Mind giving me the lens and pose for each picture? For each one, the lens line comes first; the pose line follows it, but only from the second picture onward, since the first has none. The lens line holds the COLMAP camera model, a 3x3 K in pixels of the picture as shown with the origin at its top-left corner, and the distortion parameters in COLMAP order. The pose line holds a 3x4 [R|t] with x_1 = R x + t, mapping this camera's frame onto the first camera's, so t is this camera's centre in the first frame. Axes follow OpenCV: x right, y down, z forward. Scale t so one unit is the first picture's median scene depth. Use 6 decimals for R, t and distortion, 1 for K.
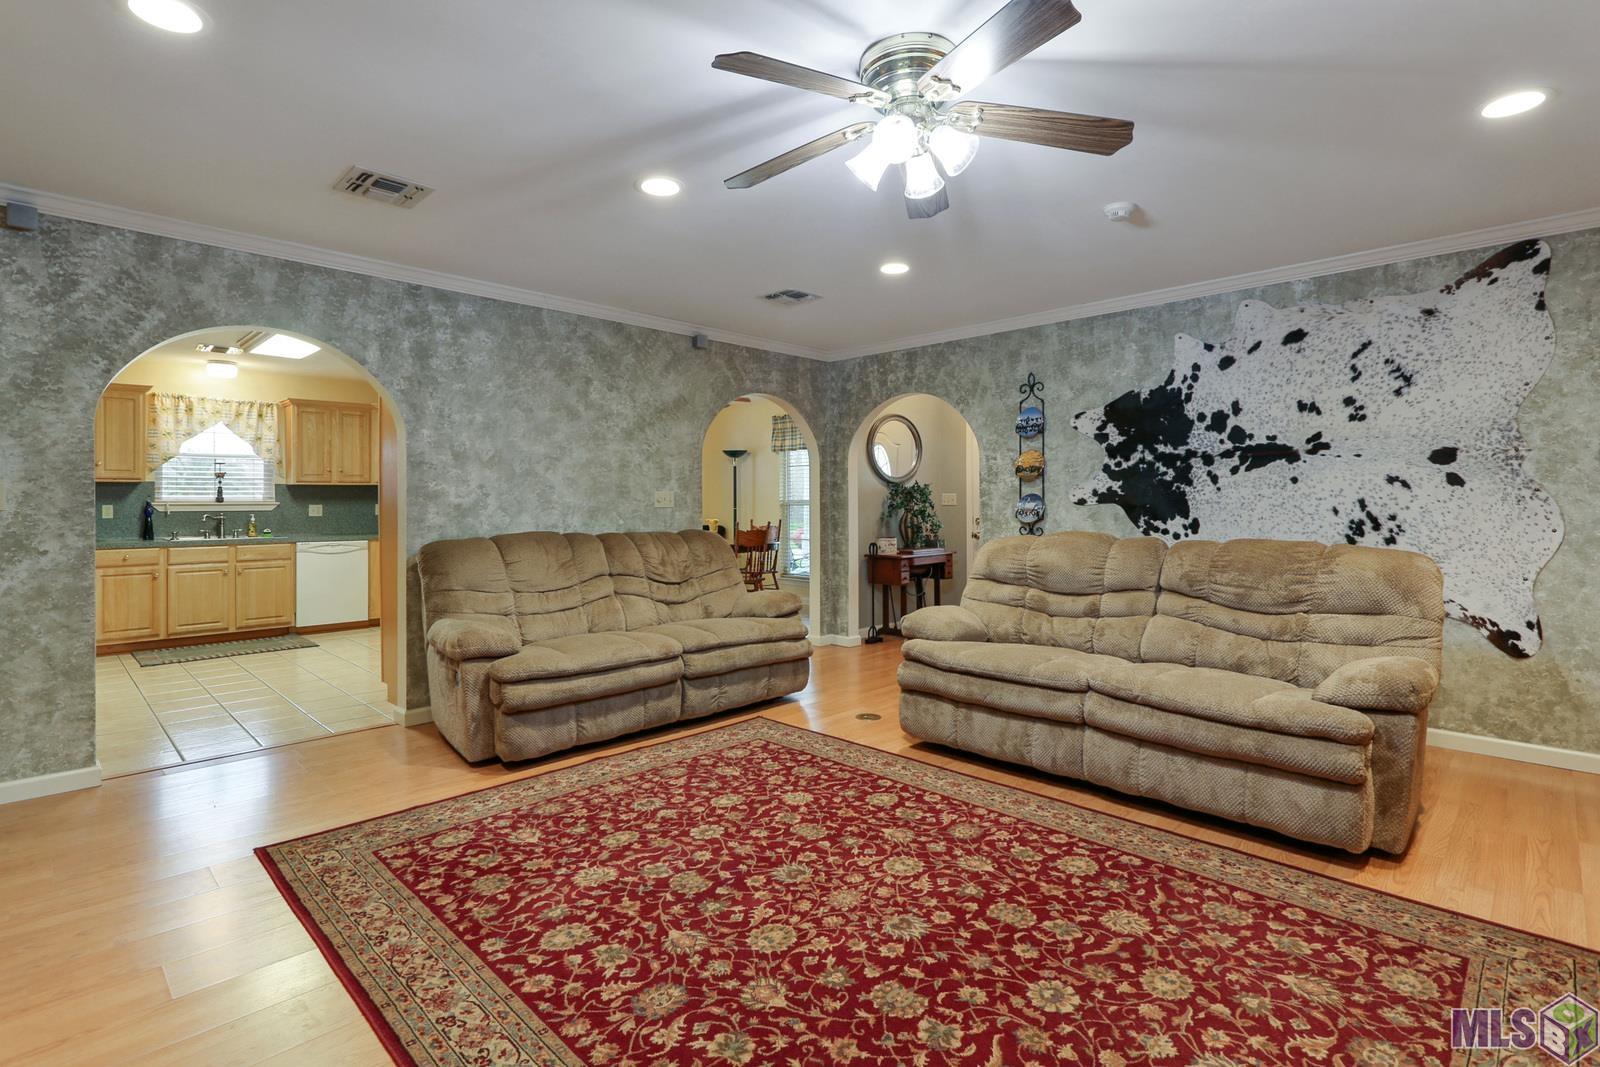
lens RADIAL K [[768.2, 0, 798.9], [0, 768.2, 498.2], [0, 0, 1]] dist [-0.009125, 0.002199]
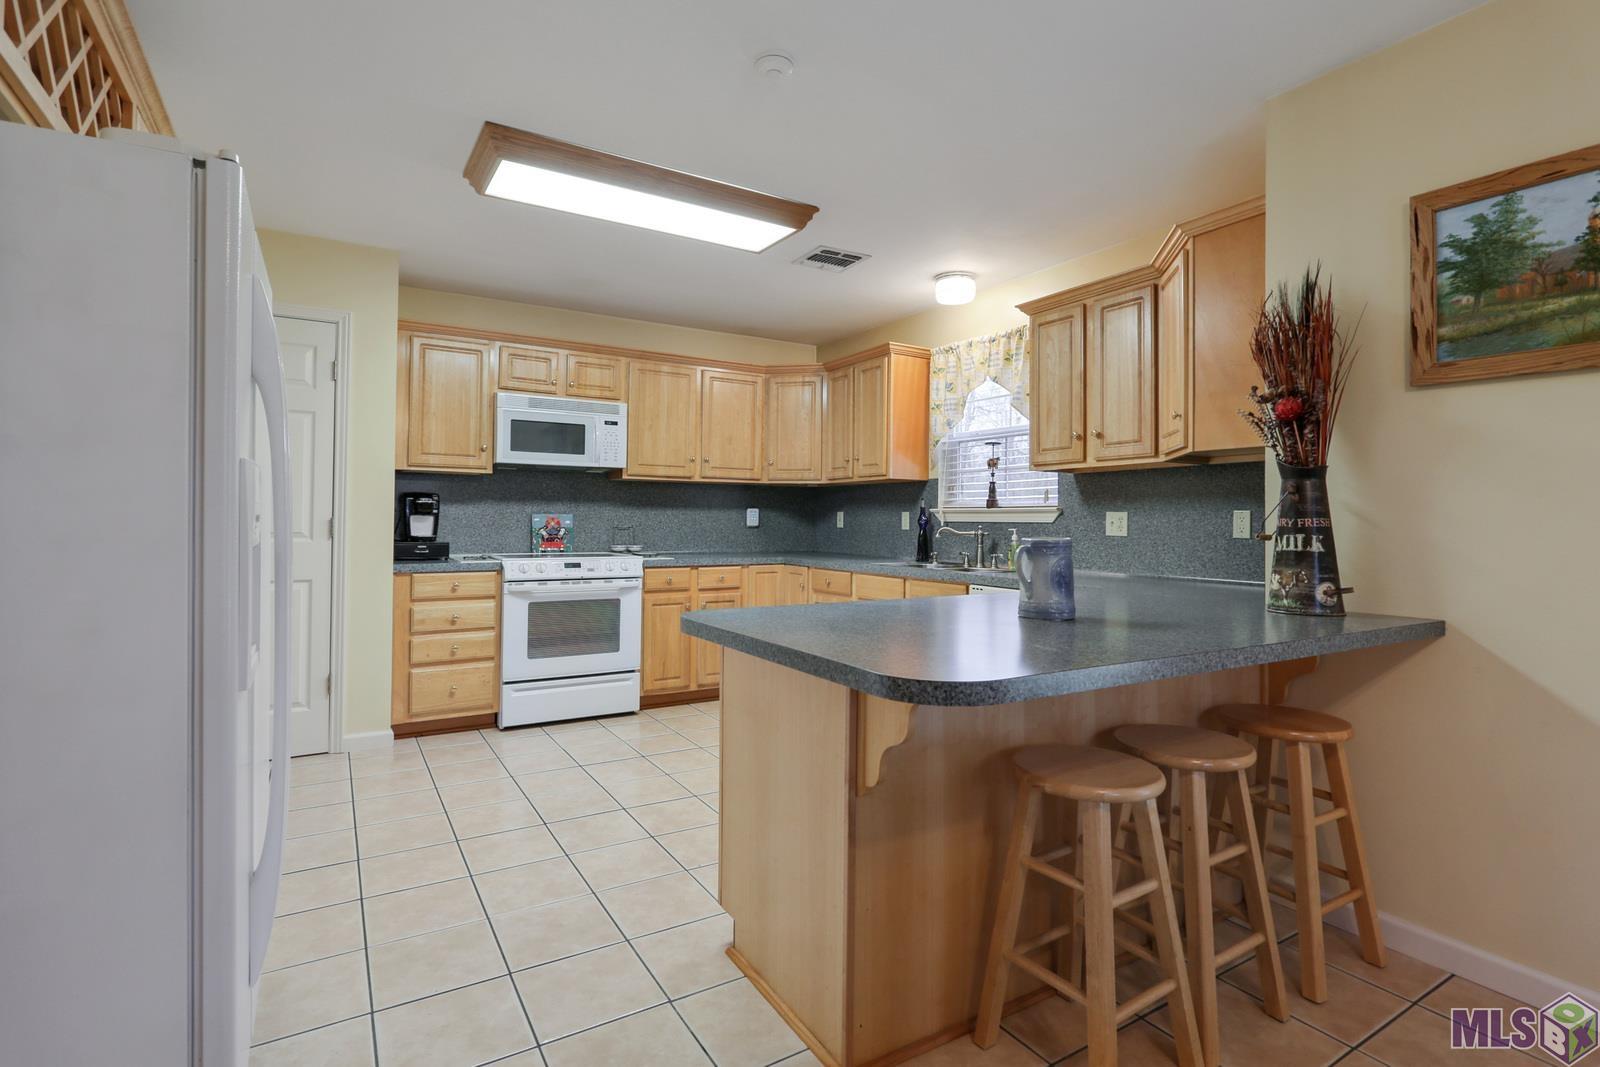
lens RADIAL K [[768.2, 0, 791.8], [0, 768.2, 504.0], [0, 0, 1]] dist [-0.009125, 0.002199]
pose [[-0.243041, -0.016668, -0.969873, -0.145508], [0.002365, 0.999839, -0.017776, 0.014496], [0.970013, -0.006614, -0.242963, 1.120108]]
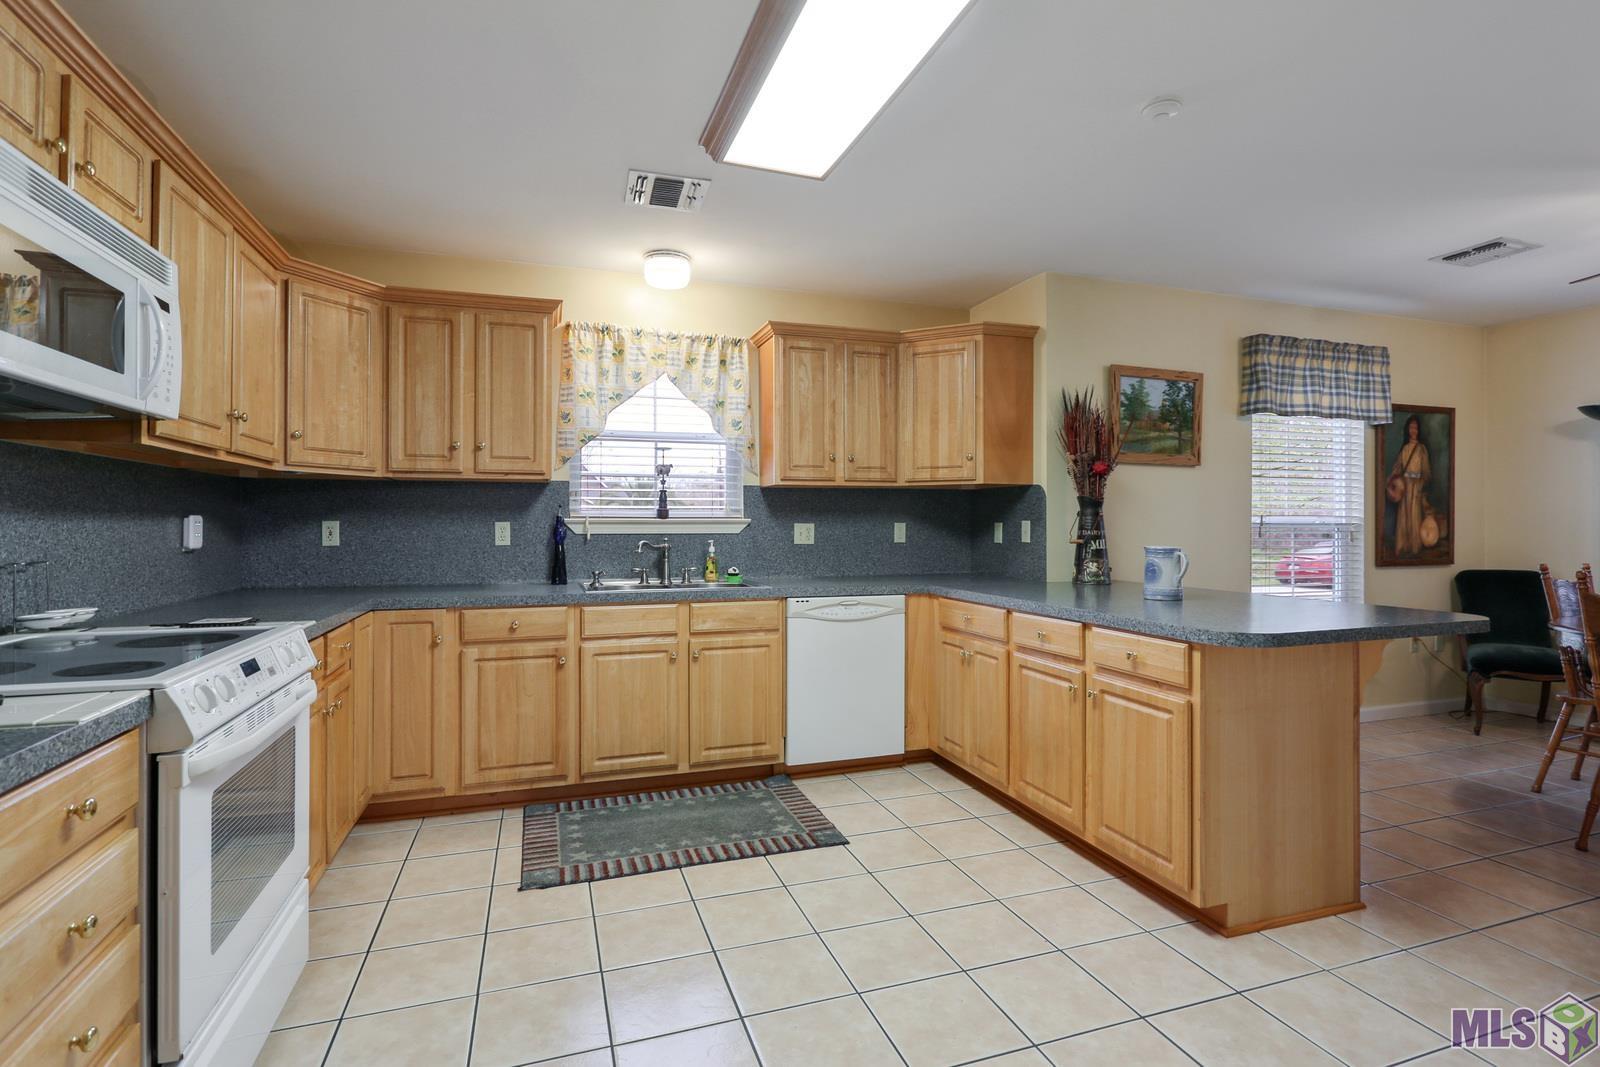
lens RADIAL K [[768.2, 0, 798.8], [0, 768.2, 509.5], [0, 0, 1]] dist [-0.009125, 0.002199]
pose [[0.892898, -0.004132, -0.450241, -0.469998], [-0.000337, 0.999951, -0.009845, 0.005061], [0.450260, 0.008943, 0.892853, 0.613998]]
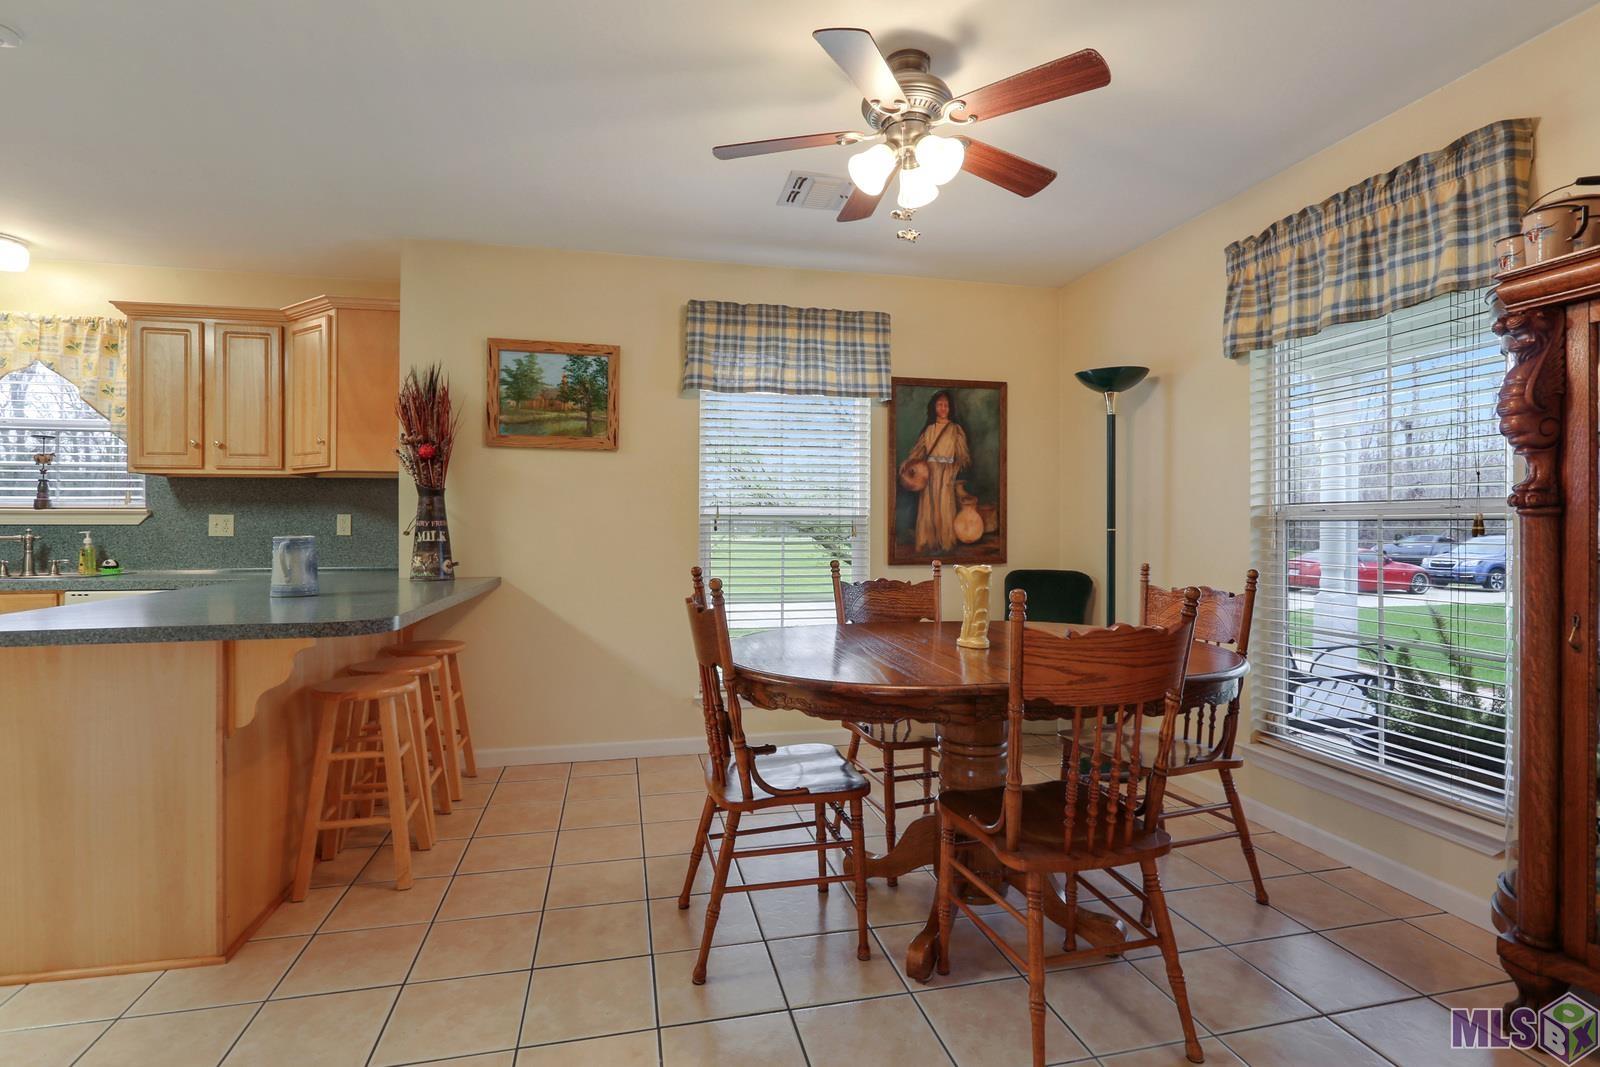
lens RADIAL K [[768.2, 0, 790.3], [0, 768.2, 526.9], [0, 0, 1]] dist [-0.009125, 0.002199]
pose [[0.842895, 0.007234, -0.538030, -0.022428], [-0.000441, 0.999919, 0.012754, 0.012649], [0.538078, -0.010513, 0.842829, 0.934396]]
